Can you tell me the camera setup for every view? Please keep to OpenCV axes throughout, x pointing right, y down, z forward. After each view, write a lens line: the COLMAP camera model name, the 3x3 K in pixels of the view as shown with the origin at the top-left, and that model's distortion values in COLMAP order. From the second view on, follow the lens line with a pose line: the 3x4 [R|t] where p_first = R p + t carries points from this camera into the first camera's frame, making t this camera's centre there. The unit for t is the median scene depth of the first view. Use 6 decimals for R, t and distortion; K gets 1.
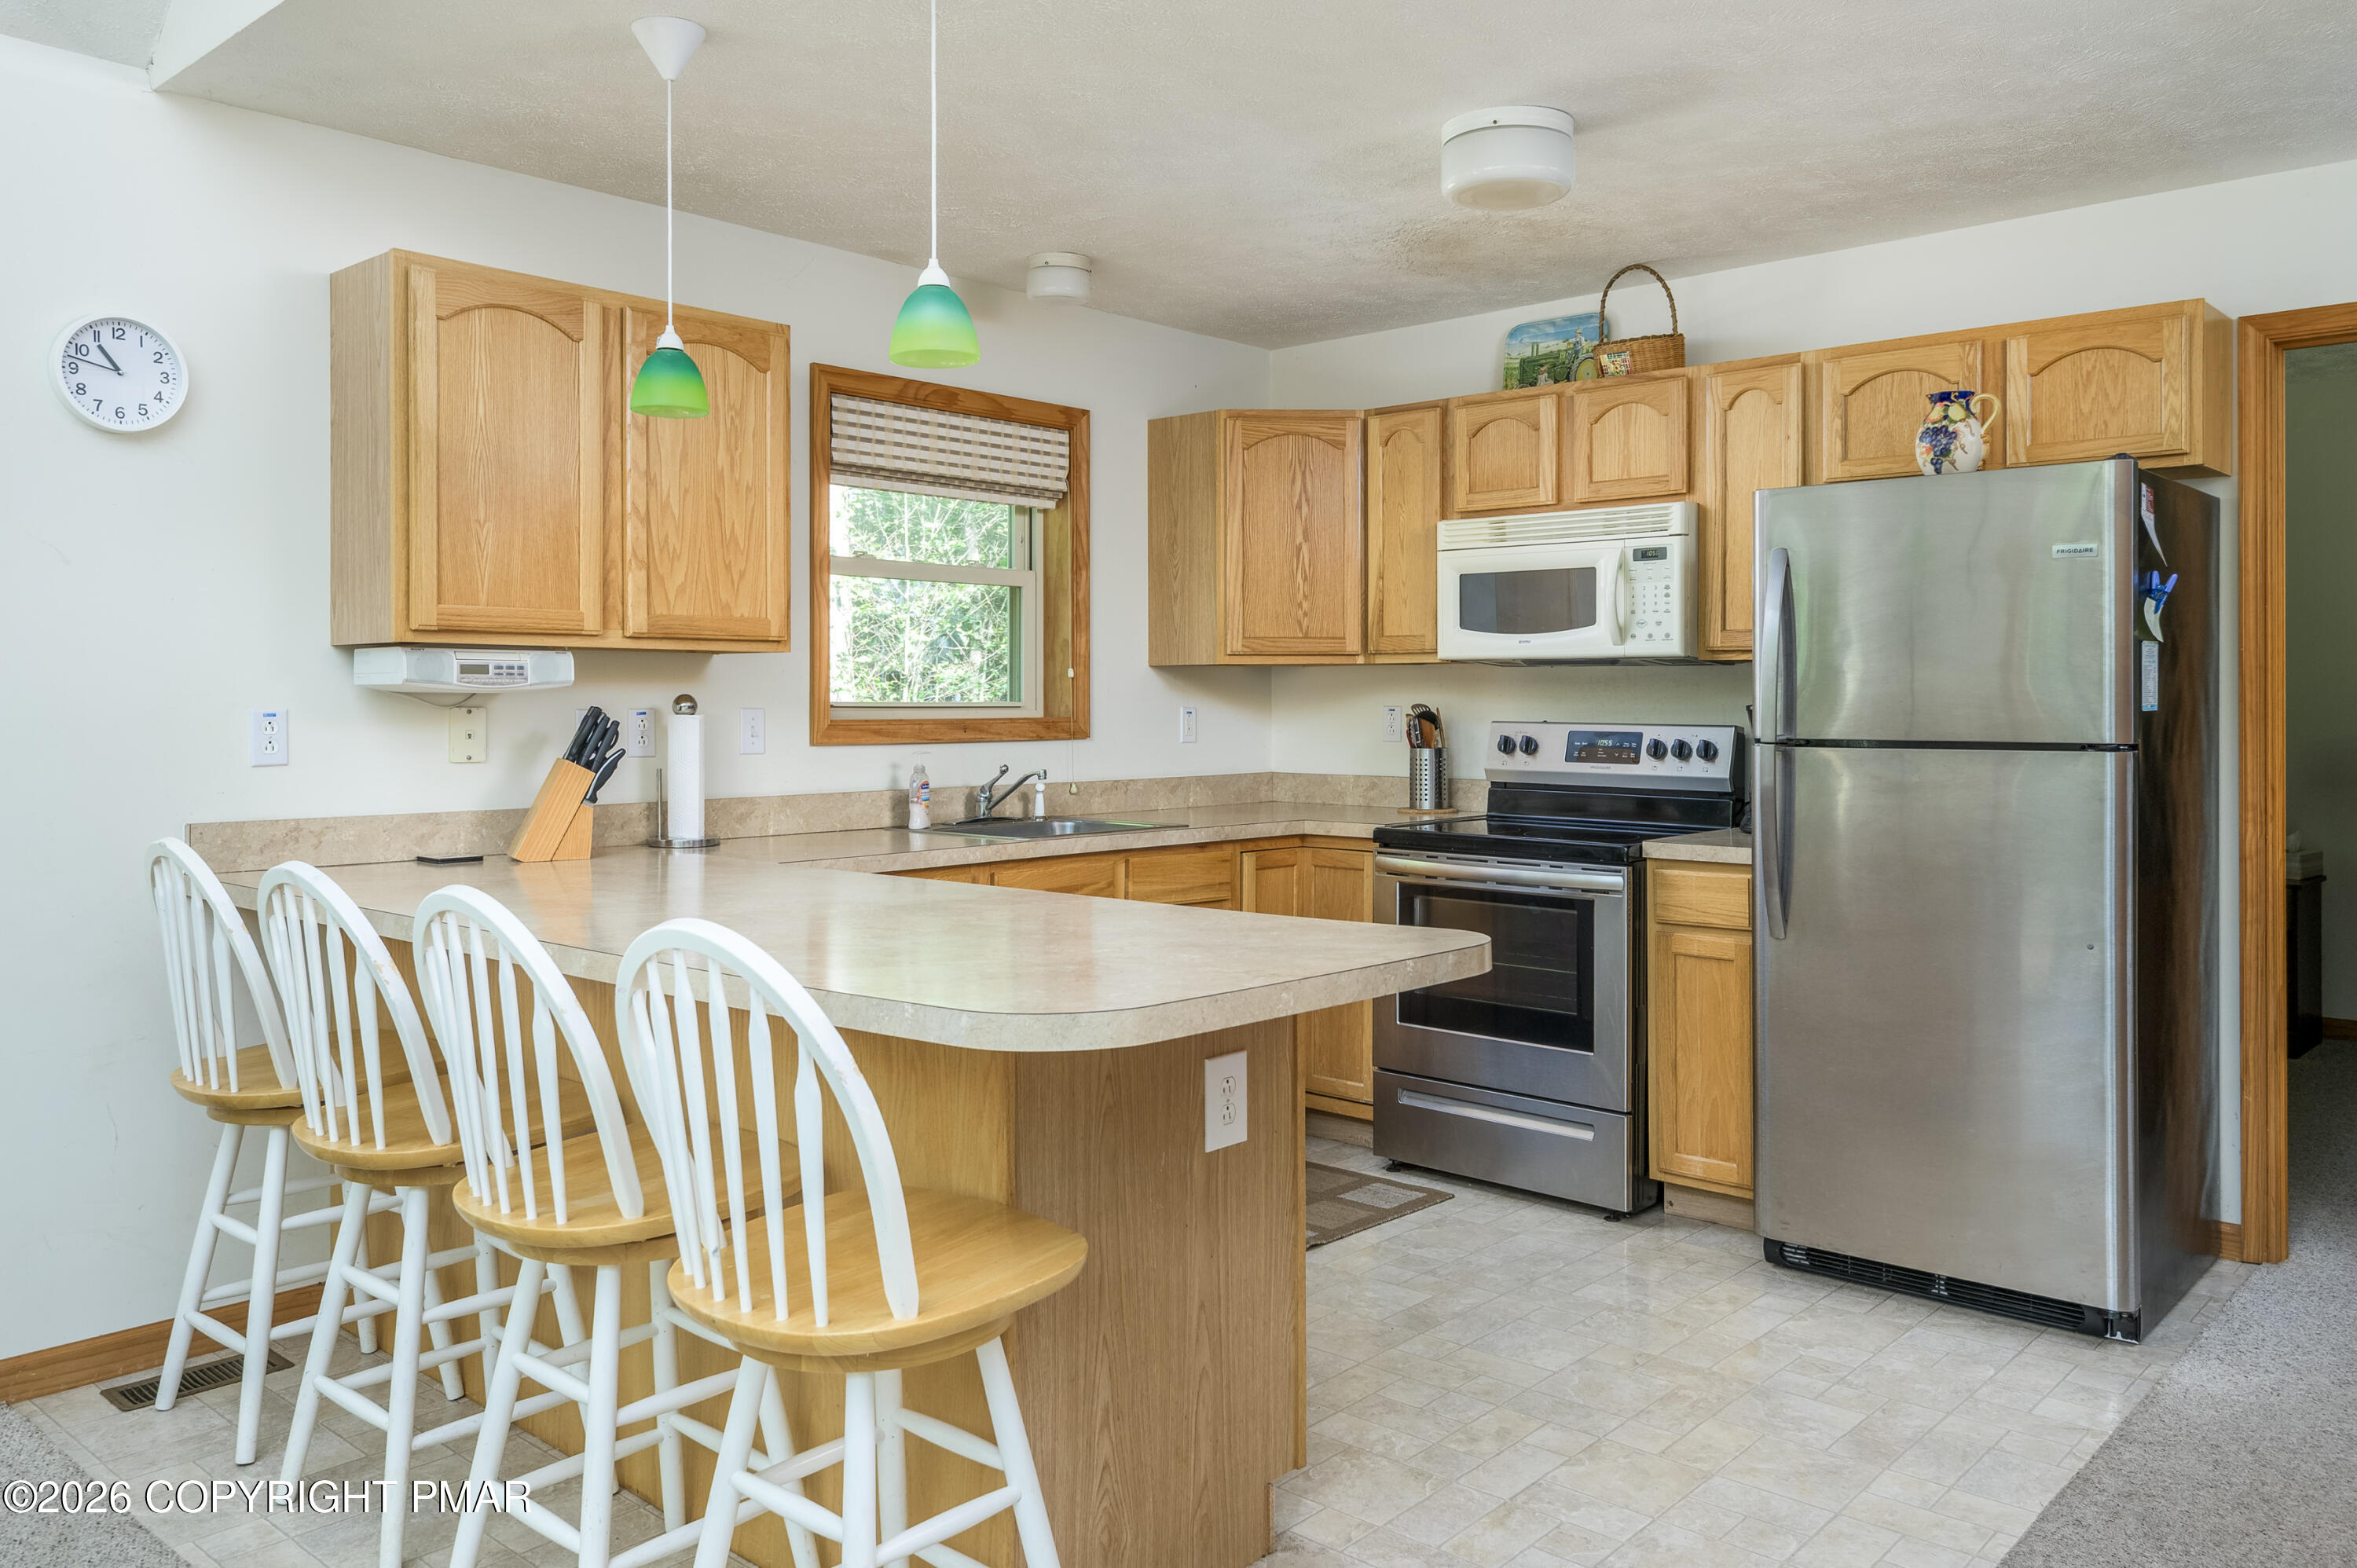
lens RADIAL K [[1712.7, 0, 1177.7], [0, 1712.7, 702.6], [0, 0, 1]] dist [0.028140, -0.018078]
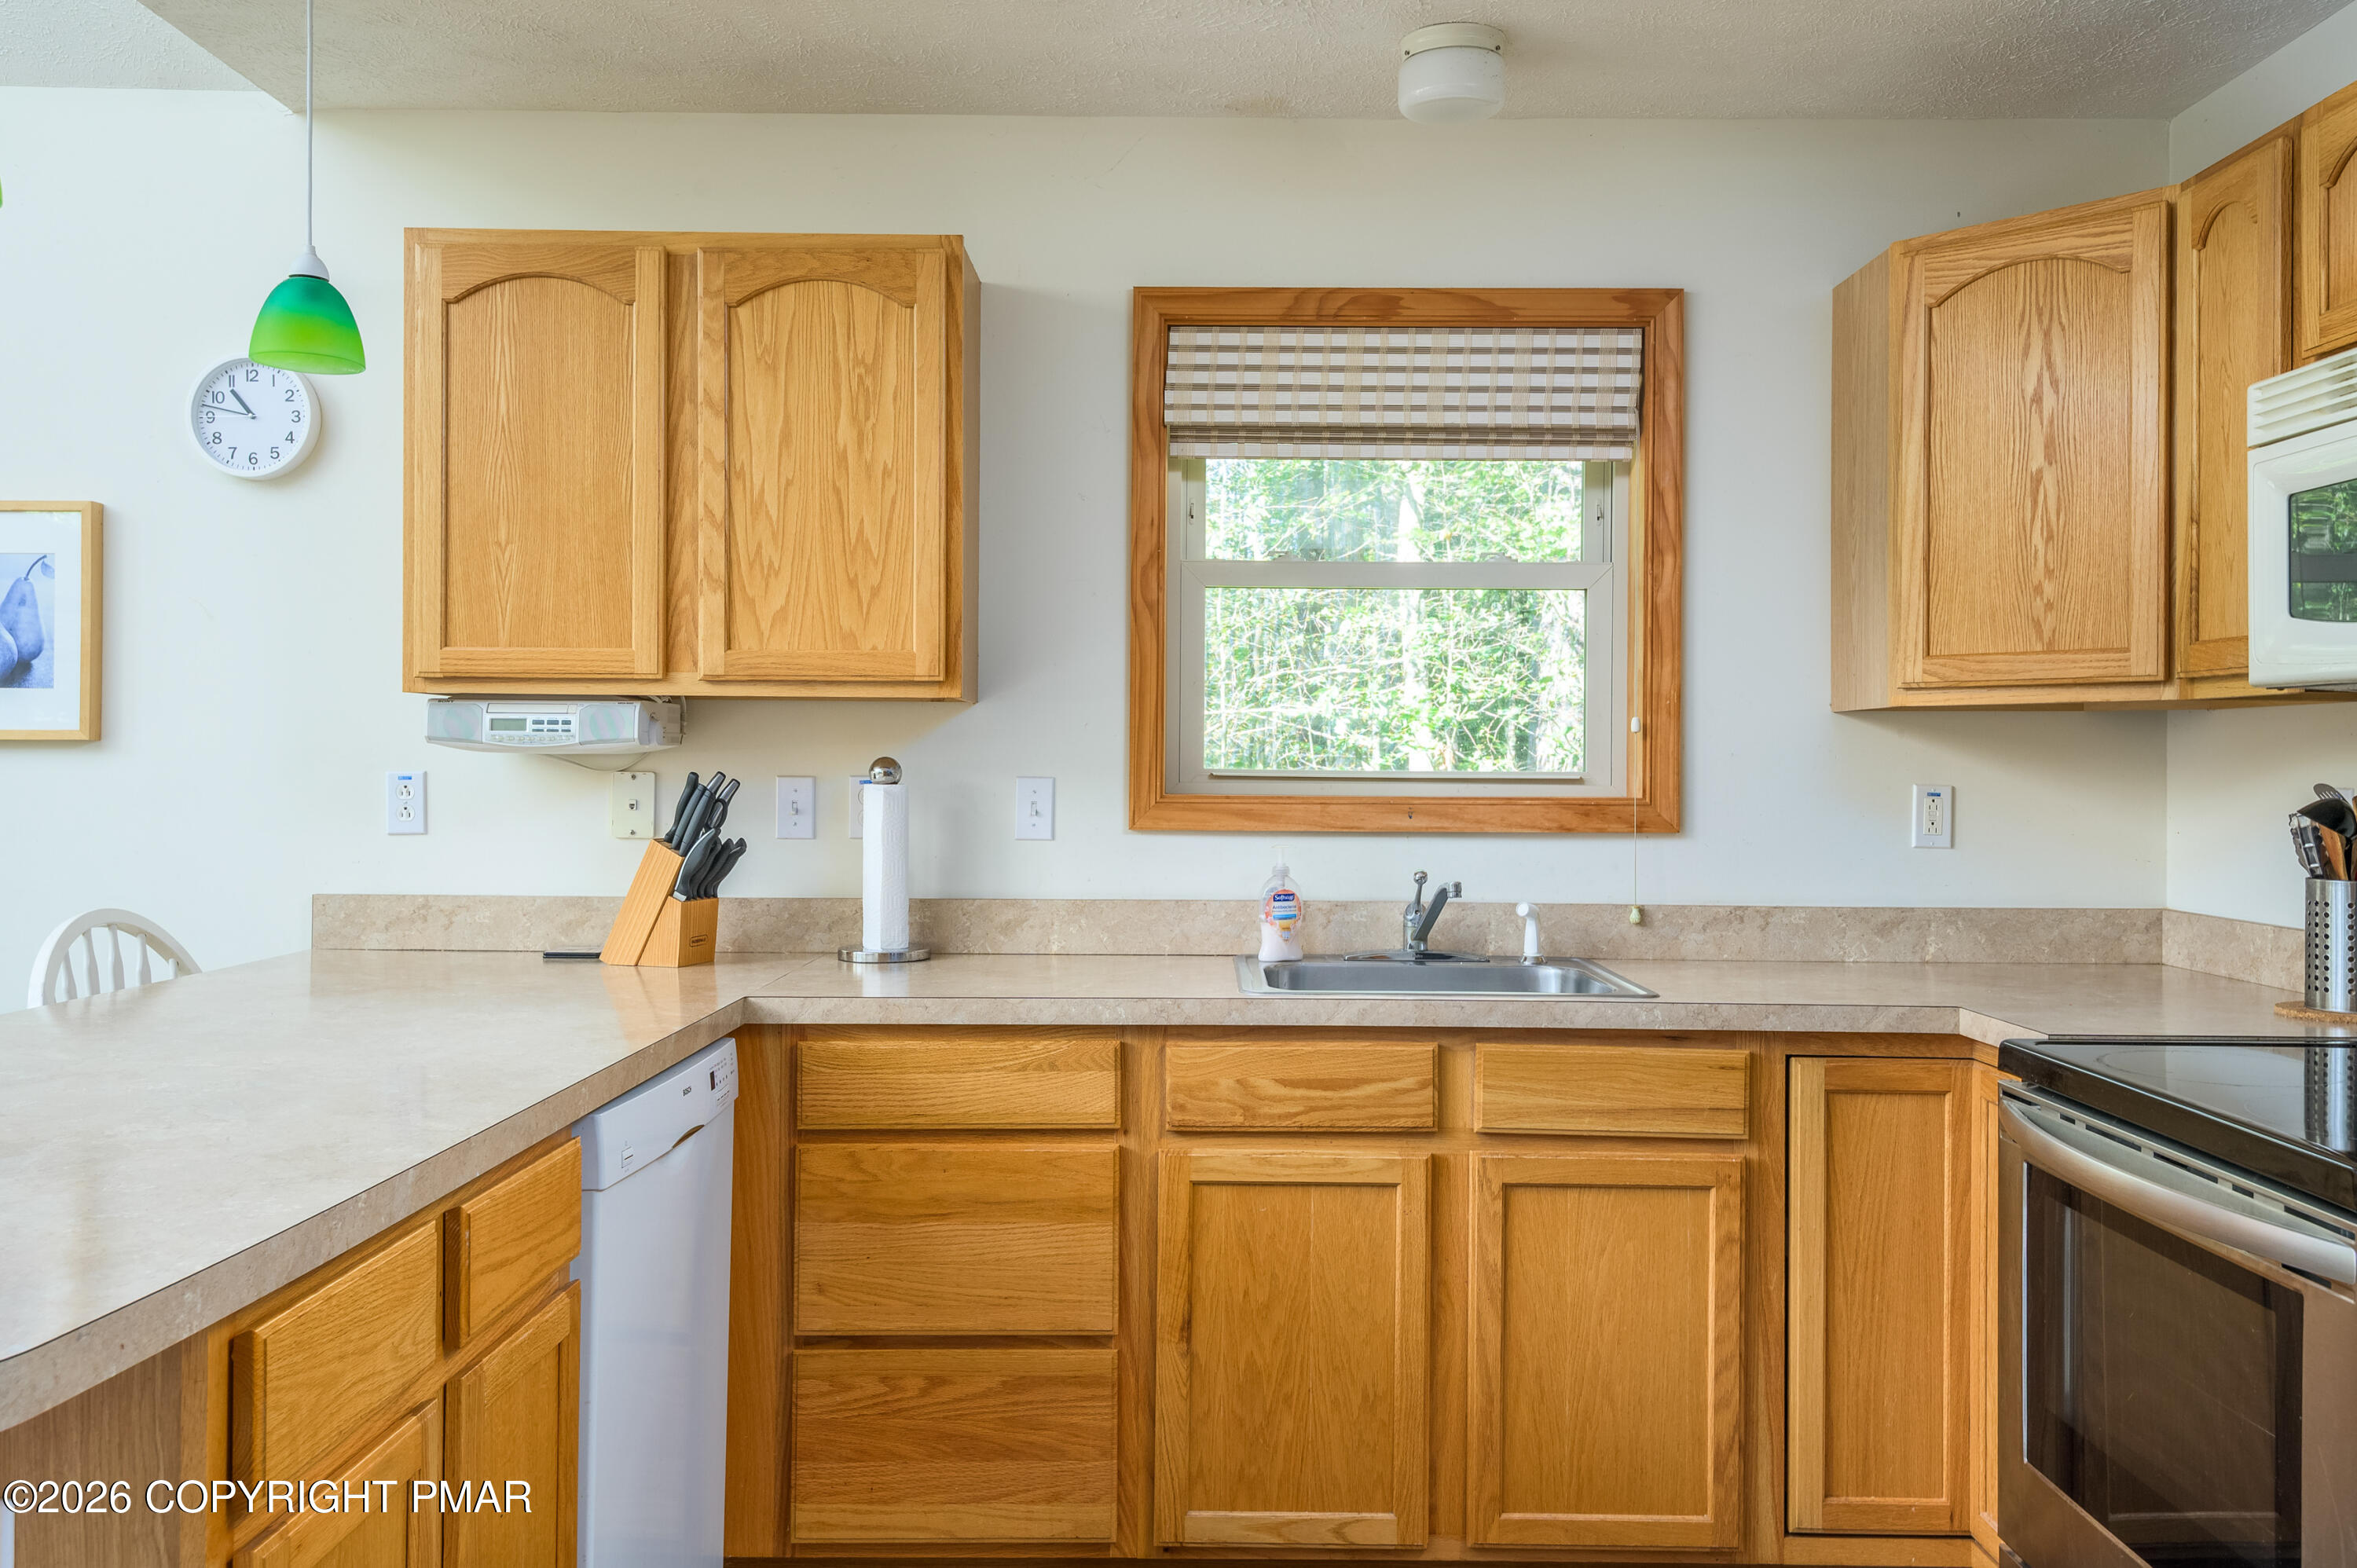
lens RADIAL K [[1852.9, 0, 1198.9], [0, 1852.9, 763.1], [0, 0, 1]] dist [0.029538, -0.008476]
pose [[0.676264, 0.004076, -0.736648, 0.365267], [-0.008179, 0.999965, -0.001976, -0.001555], [0.736614, 0.007361, 0.676273, 0.503170]]
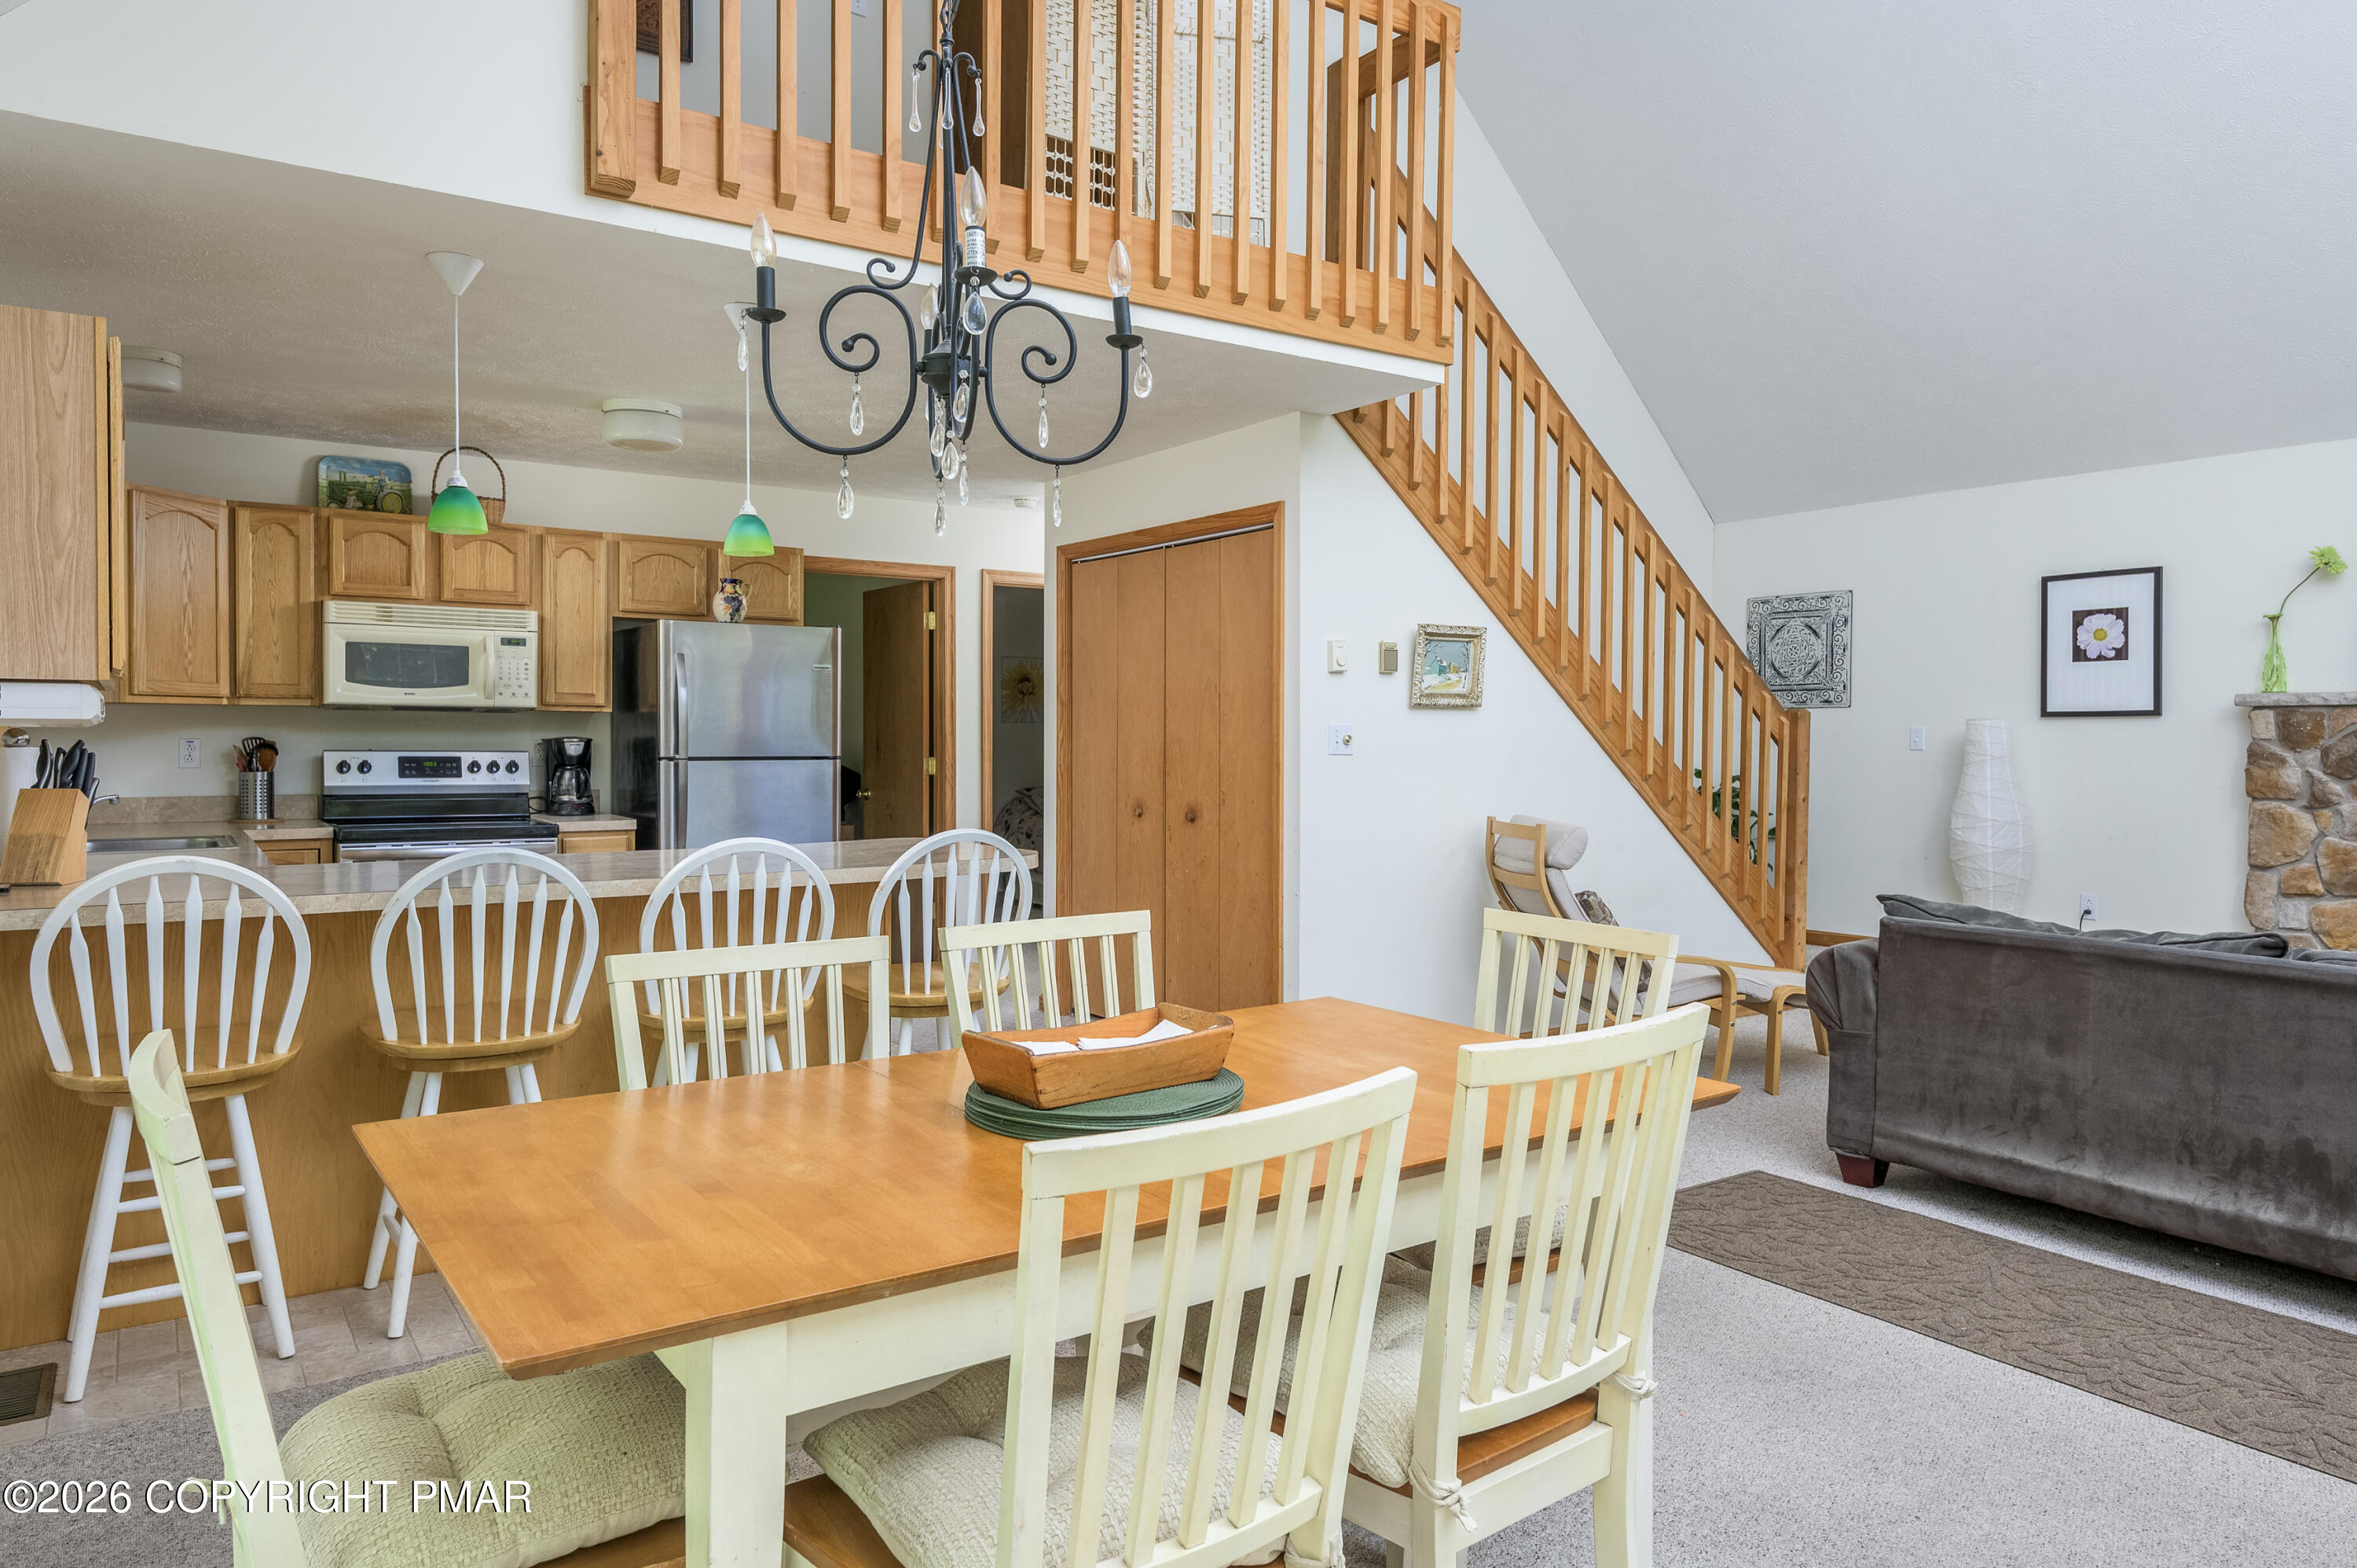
lens RADIAL K [[1457.2, 0, 1204.5], [0, 1457.2, 773.2], [0, 0, 1]] dist [-0.005259, -0.004635]
pose [[0.224854, -0.023968, 0.974098, -0.884046], [-0.003213, 0.999674, 0.025339, -0.002261], [-0.974387, -0.008828, 0.224703, 0.085112]]
